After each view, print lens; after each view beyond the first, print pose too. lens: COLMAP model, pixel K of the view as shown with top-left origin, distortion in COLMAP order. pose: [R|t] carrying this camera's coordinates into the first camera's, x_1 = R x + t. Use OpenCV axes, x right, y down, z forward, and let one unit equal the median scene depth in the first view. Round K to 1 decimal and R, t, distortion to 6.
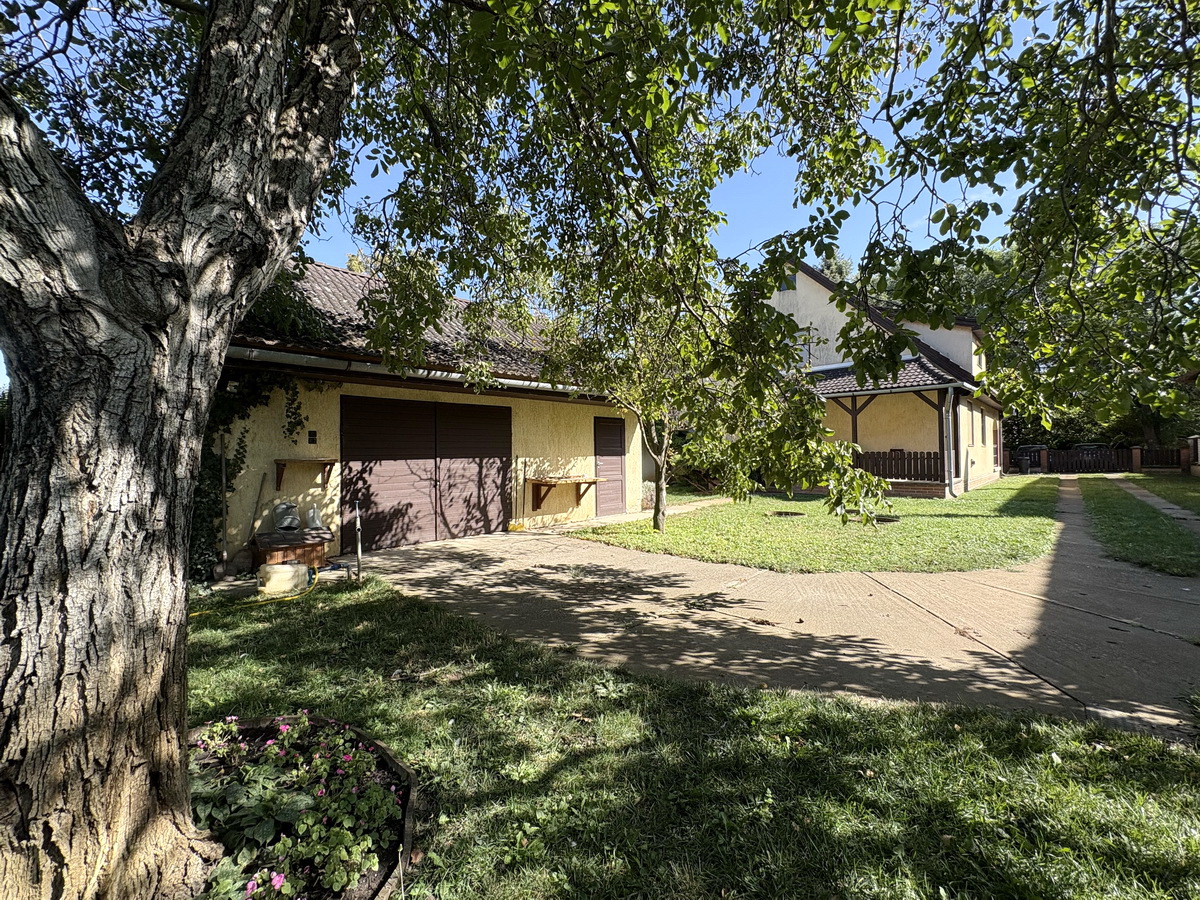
lens RADIAL K [[479.1, 0, 600.0], [0, 479.1, 450.0], [0, 0, 1]] dist [0.000892, 0.000075]
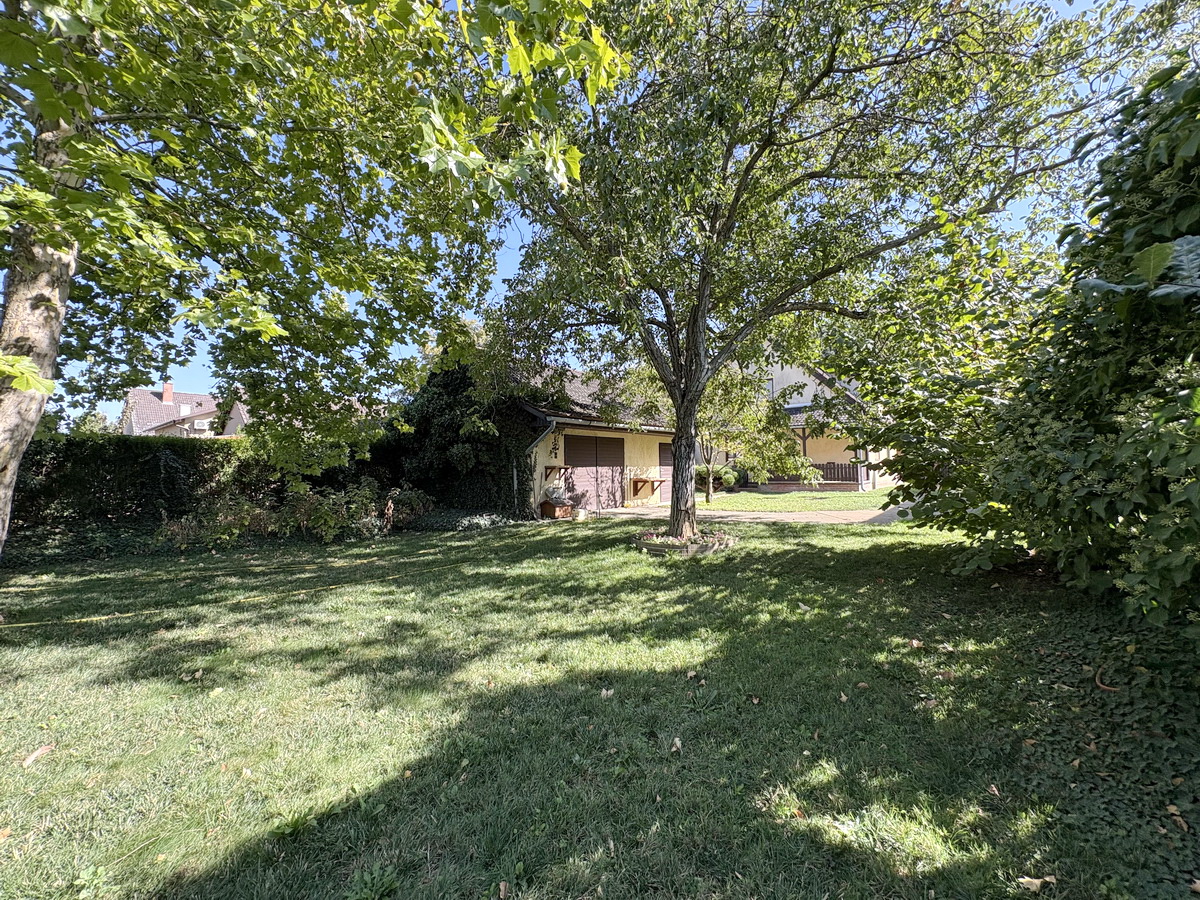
lens RADIAL K [[479.1, 0, 600.0], [0, 479.1, 450.0], [0, 0, 1]] dist [0.000892, 0.000075]
pose [[0.994623, -0.005531, 0.103410, -0.479801], [0.008935, 0.999432, -0.032483, 0.012396], [-0.103172, 0.033232, 0.994108, -0.800241]]
